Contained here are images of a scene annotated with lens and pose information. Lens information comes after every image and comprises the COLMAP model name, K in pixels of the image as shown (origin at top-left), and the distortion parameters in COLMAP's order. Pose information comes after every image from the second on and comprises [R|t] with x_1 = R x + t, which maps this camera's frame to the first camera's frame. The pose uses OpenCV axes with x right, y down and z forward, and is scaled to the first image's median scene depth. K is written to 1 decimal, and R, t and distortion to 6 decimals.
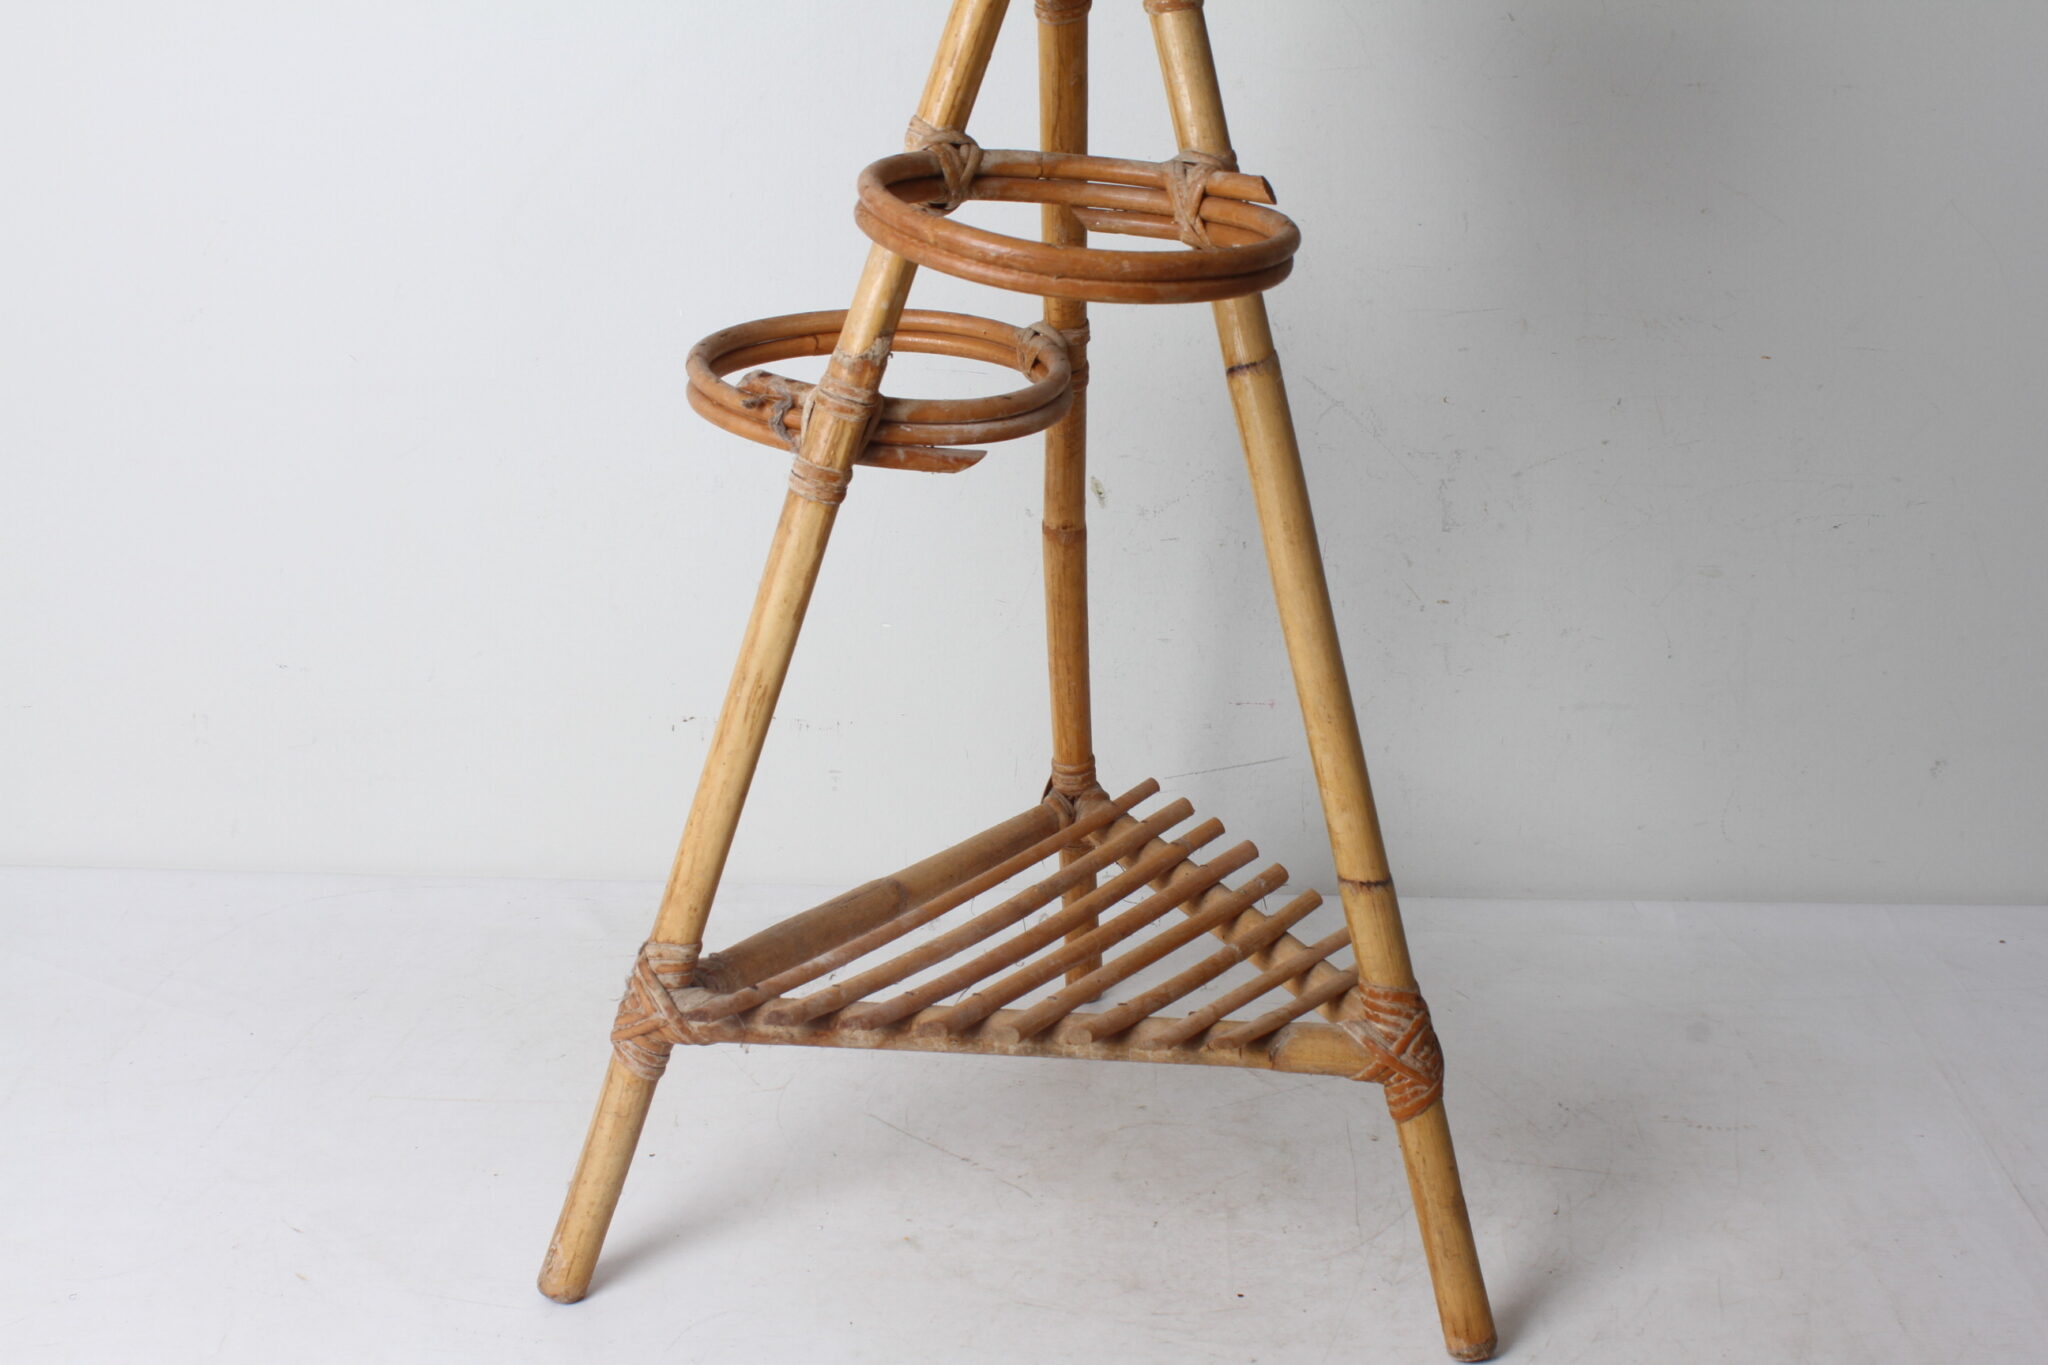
lens RADIAL K [[3003.7, 0, 1024.0], [0, 3003.7, 682.5], [0, 0, 1]] dist [-0.035667, 0.001771]
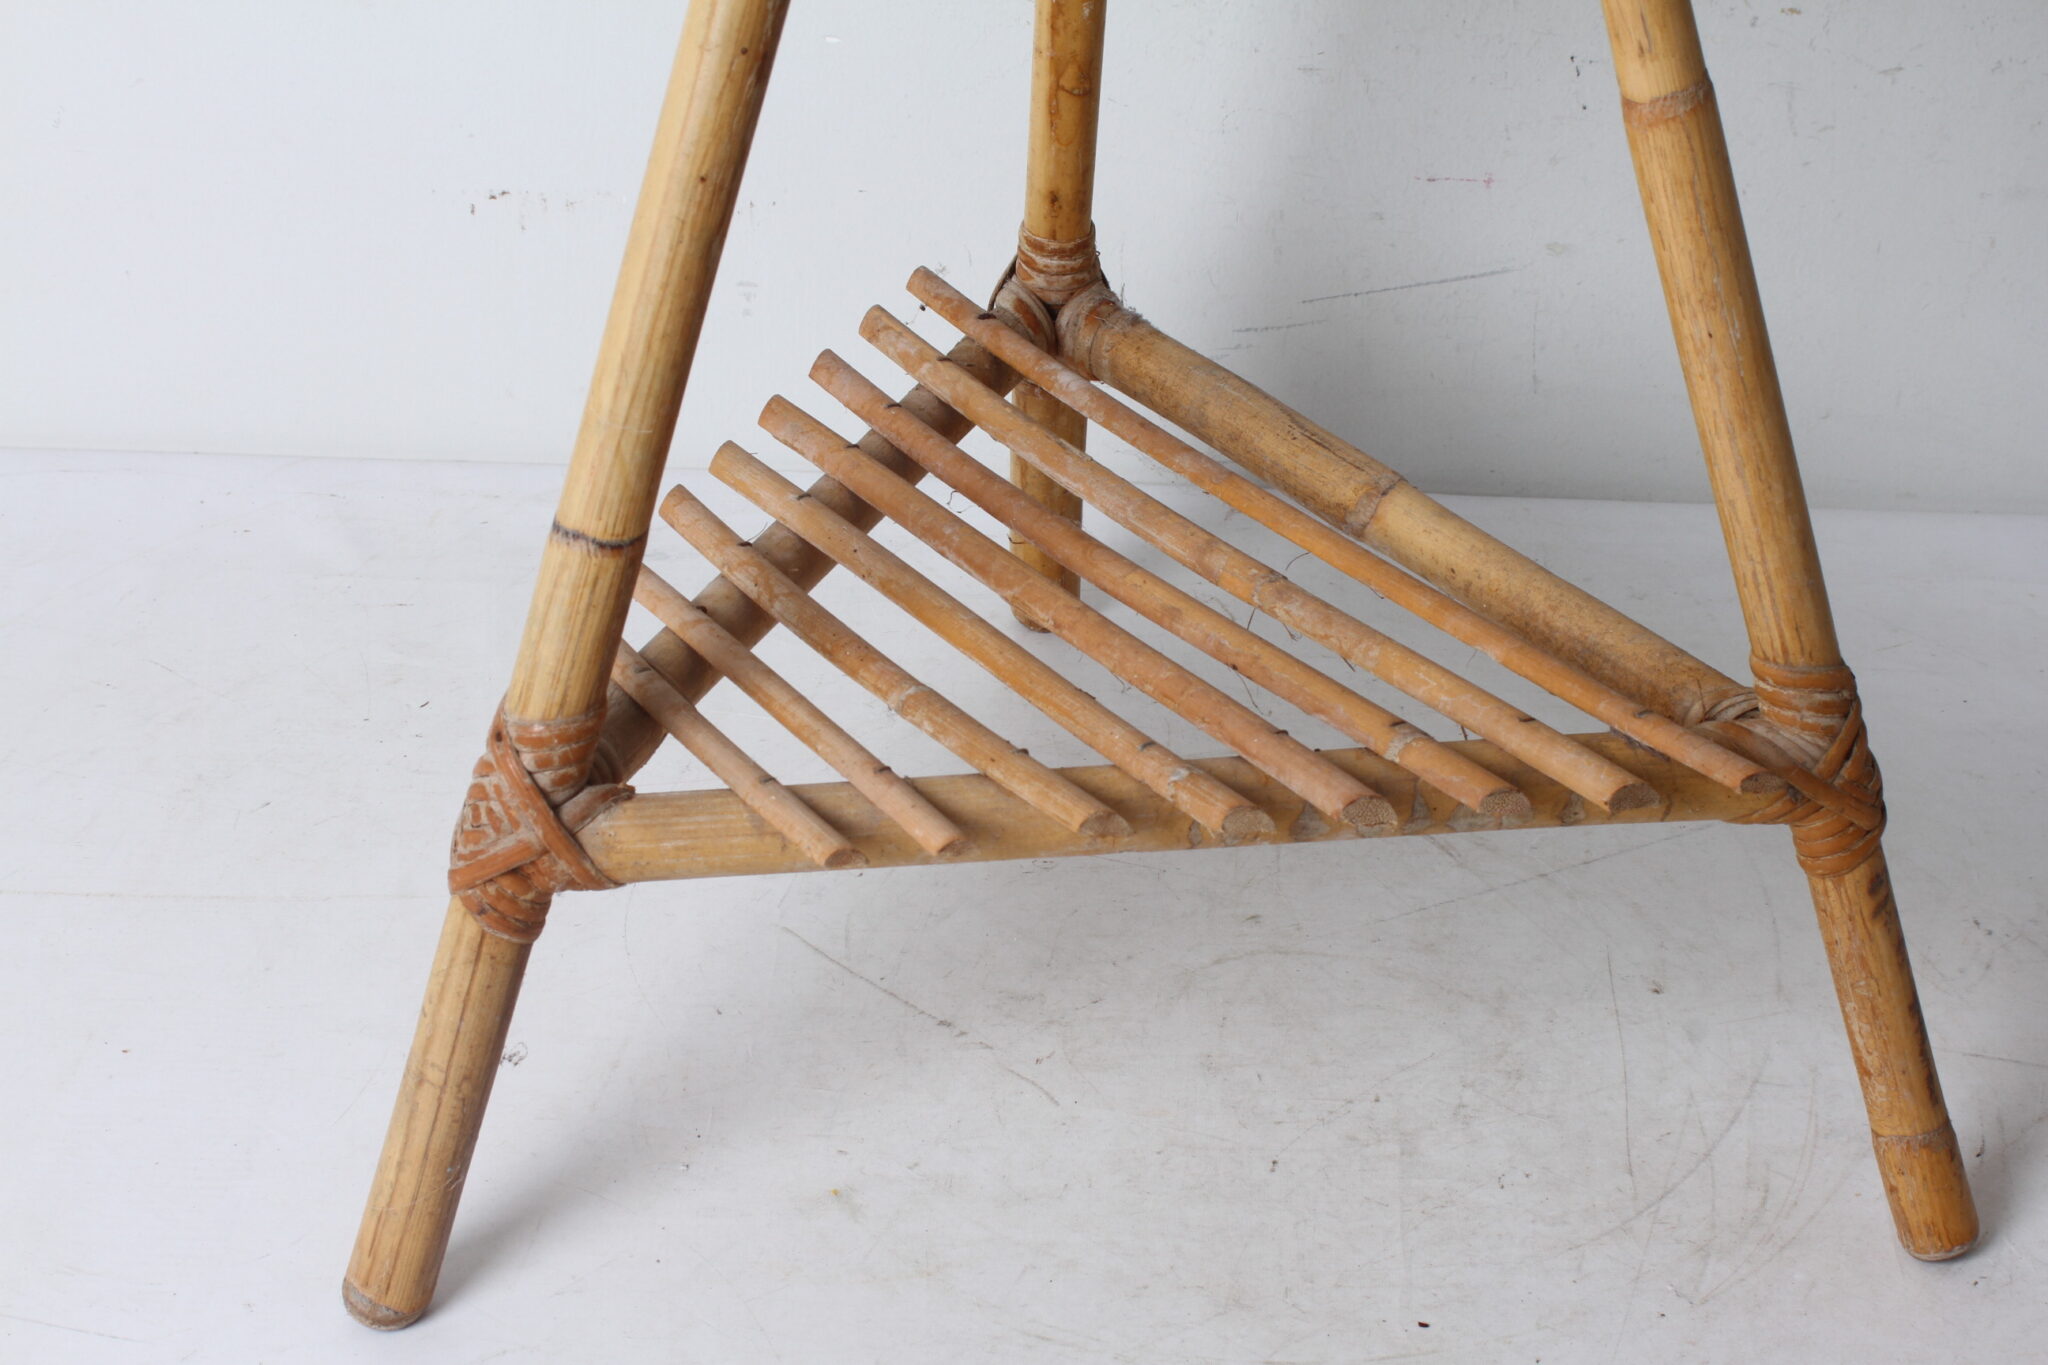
lens RADIAL K [[3961.1, 0, 1024.0], [0, 3961.1, 682.5], [0, 0, 1]] dist [-0.006764, -0.014783]
pose [[0.999761, 0.013607, -0.017132, 0.007978], [-0.010281, 0.983407, 0.181124, -0.044811], [0.019312, -0.180905, 0.983311, 0.273914]]
